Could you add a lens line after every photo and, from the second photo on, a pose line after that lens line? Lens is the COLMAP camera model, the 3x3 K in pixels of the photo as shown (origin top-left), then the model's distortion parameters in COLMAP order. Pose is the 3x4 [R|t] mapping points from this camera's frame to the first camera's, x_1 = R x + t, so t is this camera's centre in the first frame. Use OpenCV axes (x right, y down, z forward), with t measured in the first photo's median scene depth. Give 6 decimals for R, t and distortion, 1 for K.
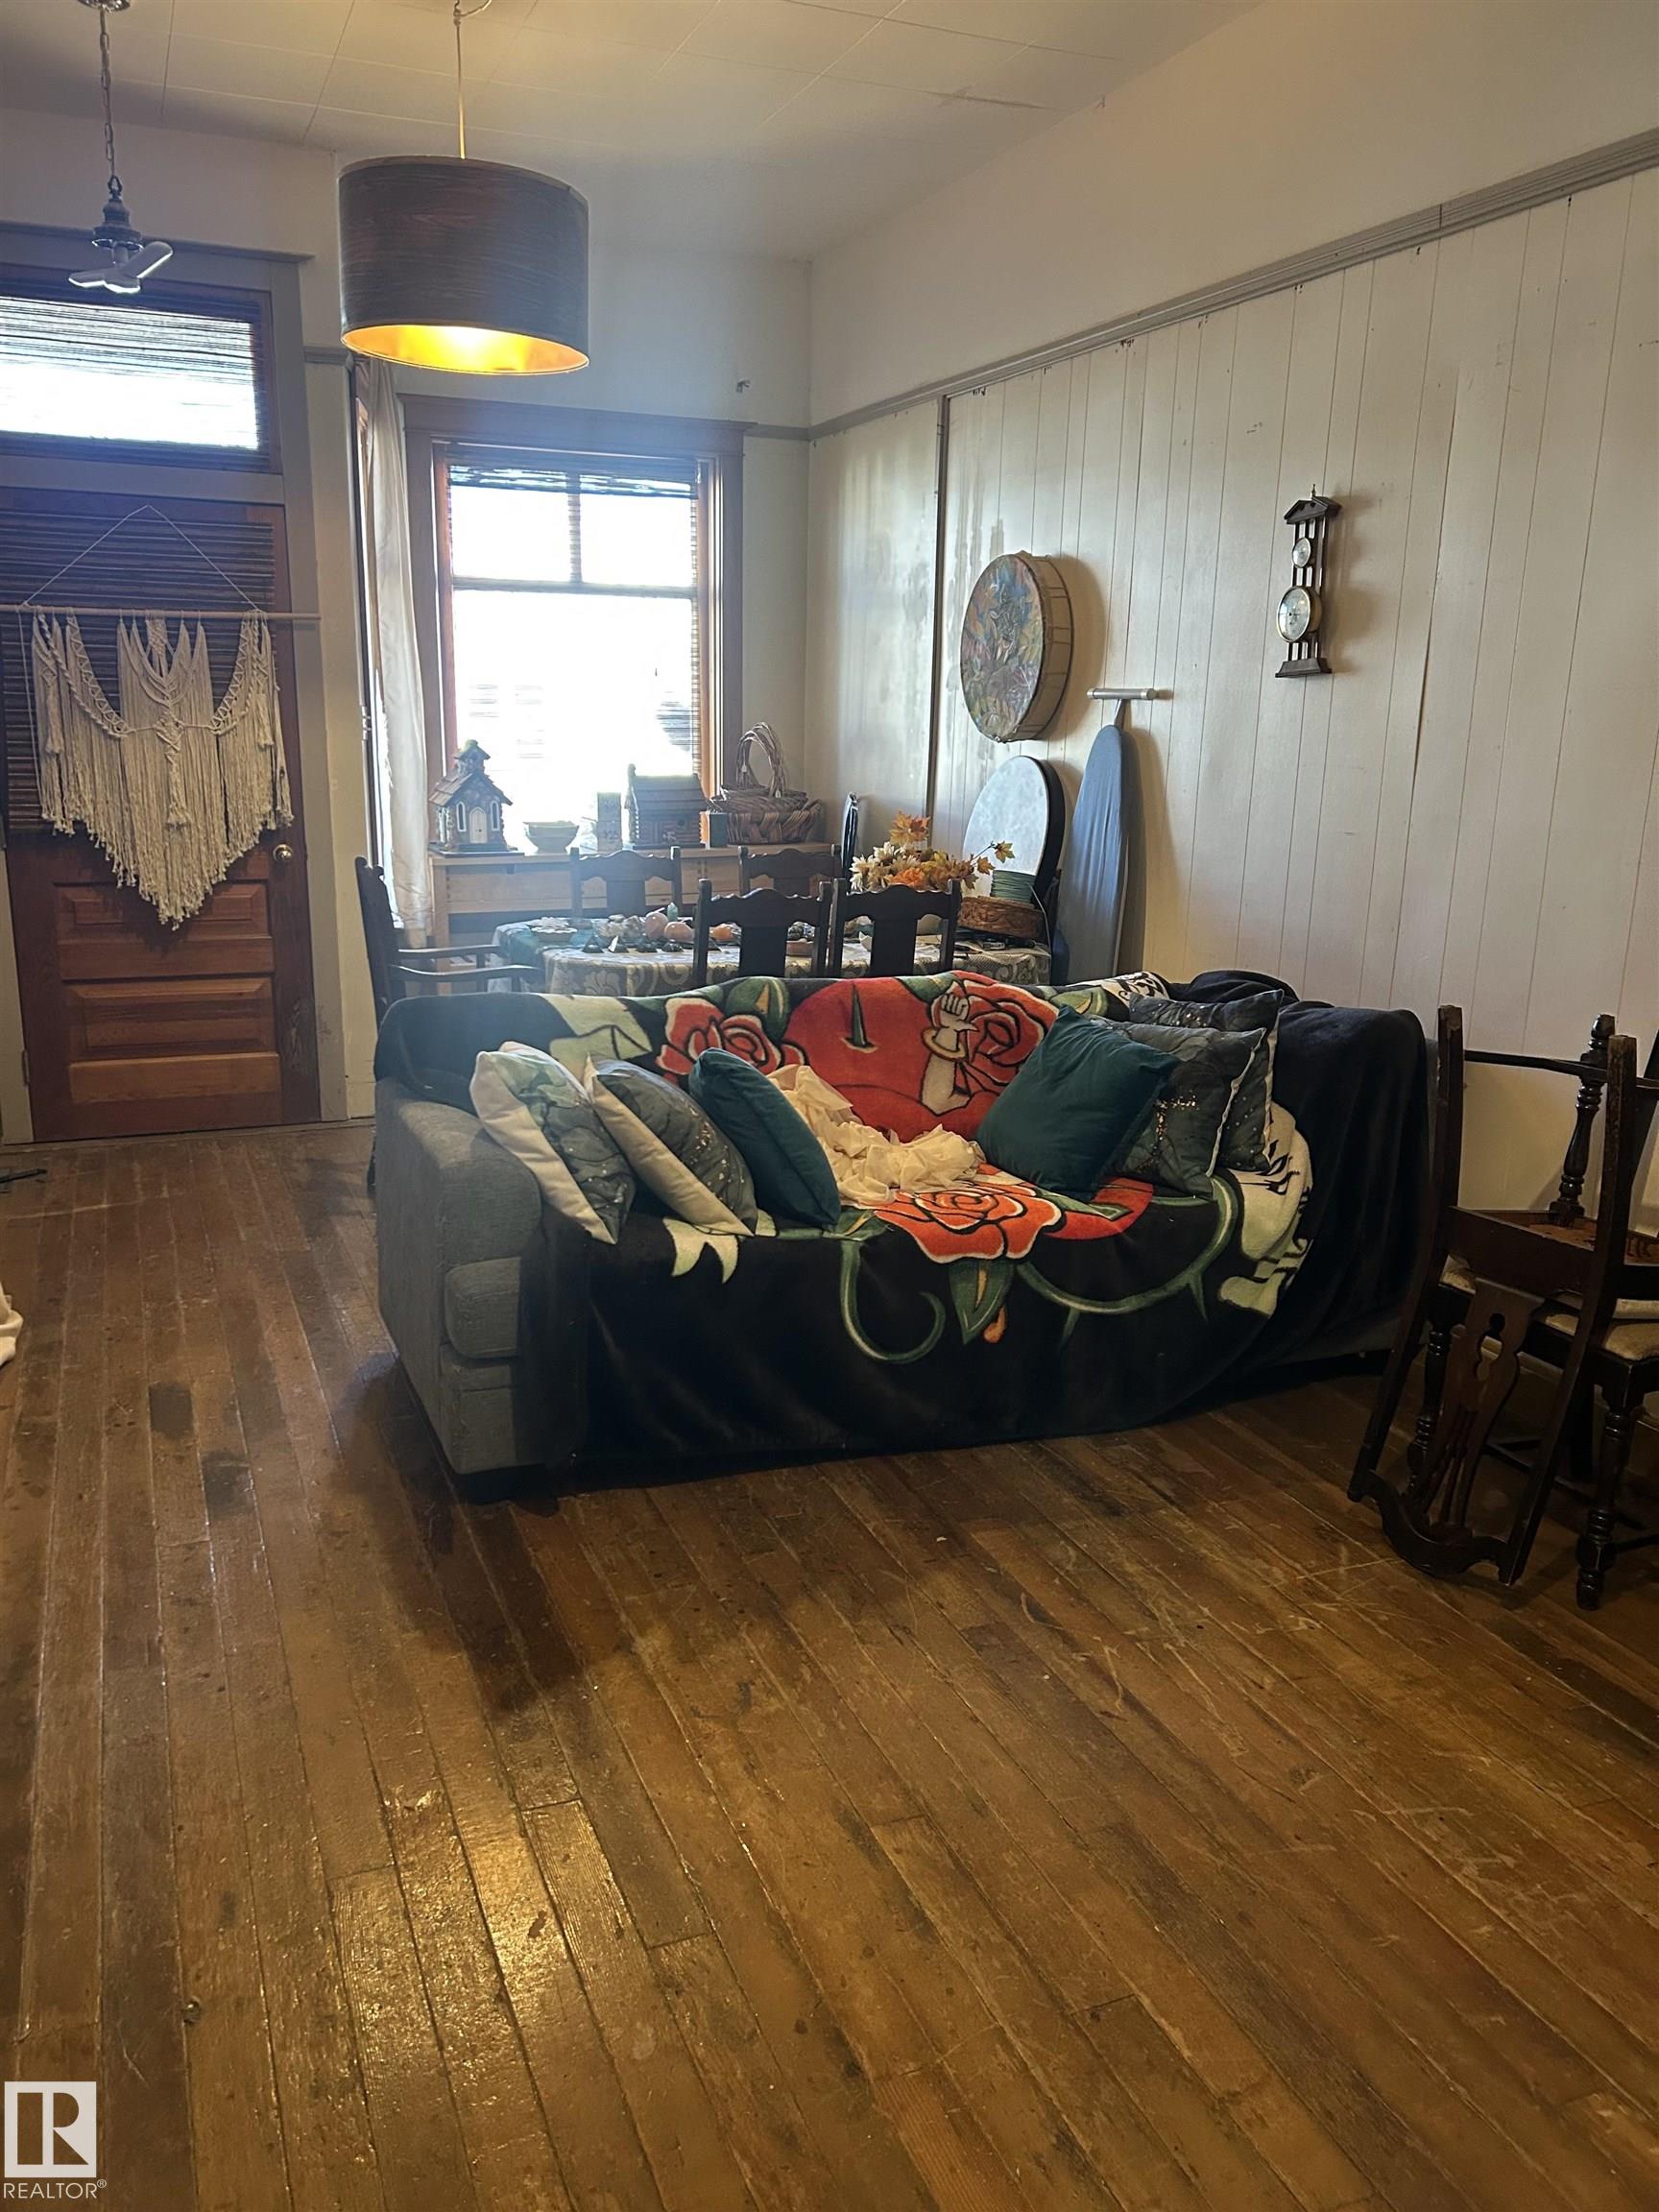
lens RADIAL K [[1671.1, 0, 831.8], [0, 1671.1, 1111.1], [0, 0, 1]] dist [0.085571, -0.096969]
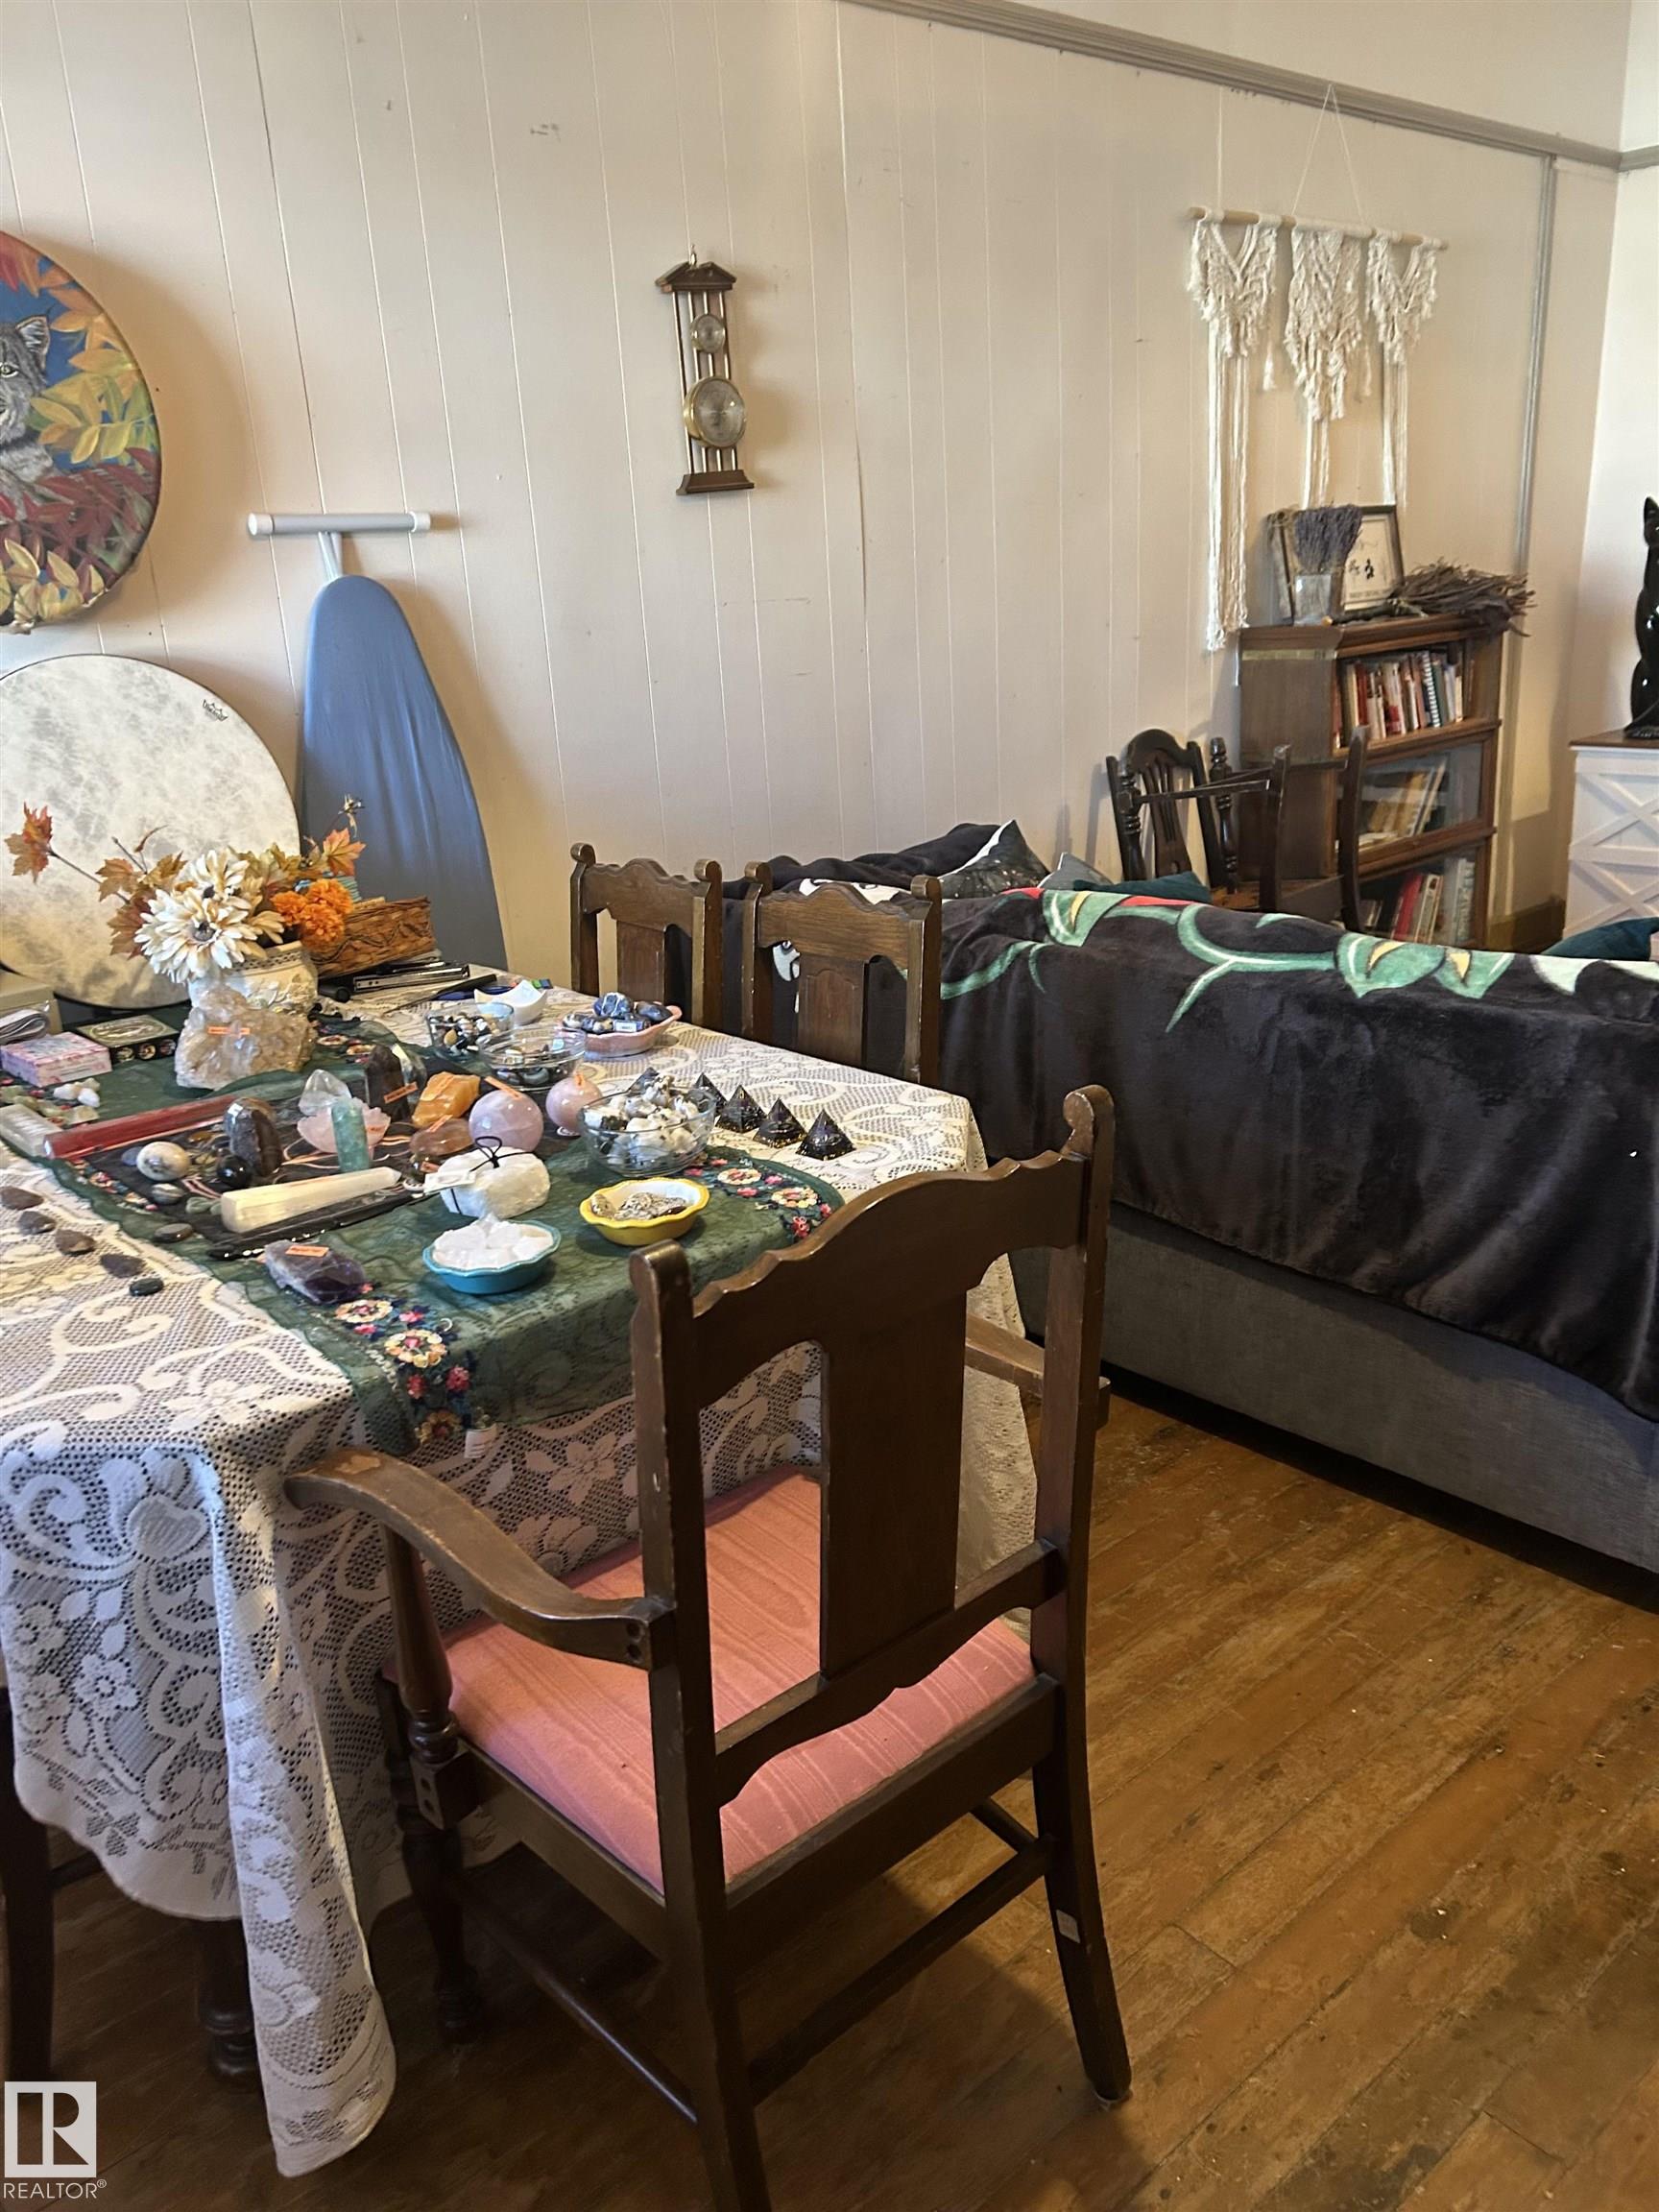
lens RADIAL K [[1671.1, 0, 831.8], [0, 1671.1, 1111.1], [0, 0, 1]] dist [0.085571, -0.096969]
pose [[-0.341865, -0.296130, 0.891872, -0.563030], [0.263864, 0.880626, 0.393539, -0.303716], [-0.901944, 0.369870, -0.222917, 1.255243]]
